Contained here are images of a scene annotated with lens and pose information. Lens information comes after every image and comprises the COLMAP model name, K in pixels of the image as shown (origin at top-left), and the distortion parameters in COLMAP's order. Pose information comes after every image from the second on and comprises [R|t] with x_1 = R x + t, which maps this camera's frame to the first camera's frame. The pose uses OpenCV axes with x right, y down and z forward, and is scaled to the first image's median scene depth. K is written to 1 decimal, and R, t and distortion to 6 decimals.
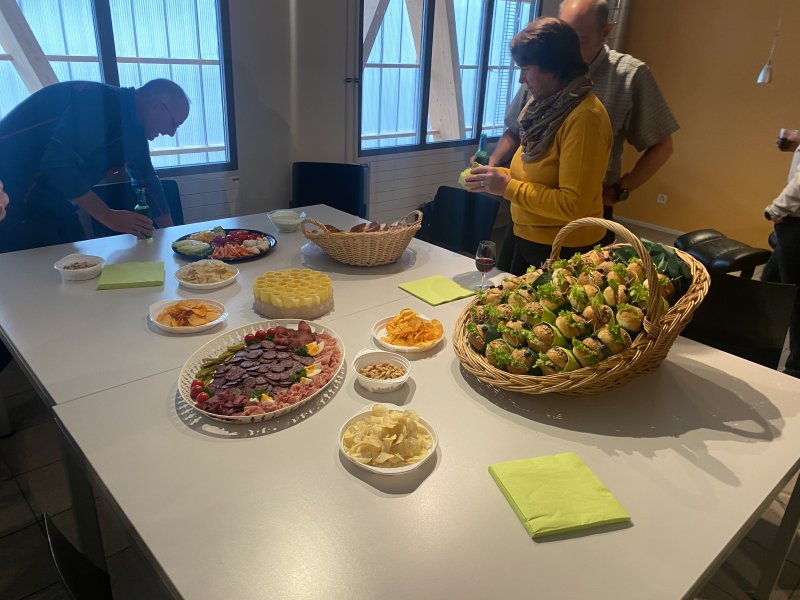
lens RADIAL K [[611.4, 0, 400.9], [0, 611.4, 301.2], [0, 0, 1]] dist [0.062623, -0.011089]
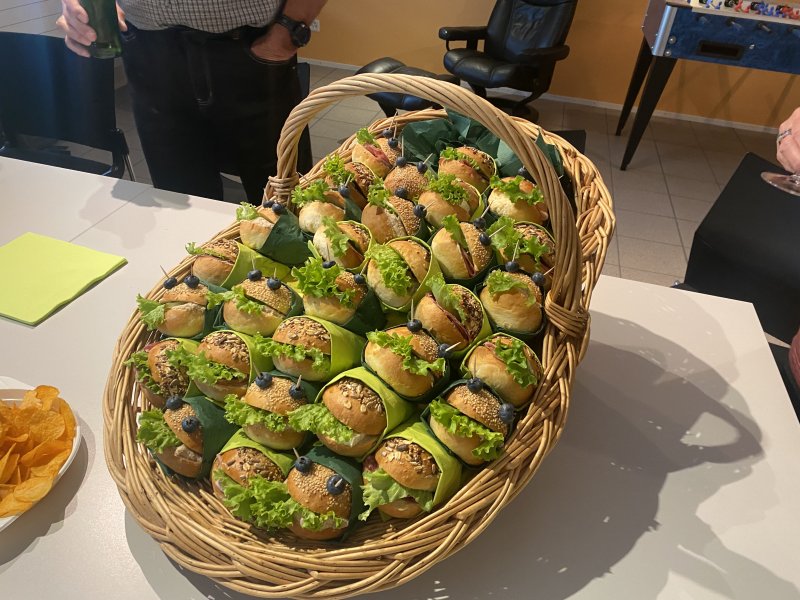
lens RADIAL K [[611.4, 0, 401.1], [0, 611.4, 297.6], [0, 0, 1]] dist [0.062623, -0.011089]
pose [[0.835986, -0.303051, 0.457479, 0.097263], [0.186645, 0.940999, 0.282283, -0.112382], [-0.516033, -0.150598, 0.843226, 0.642688]]
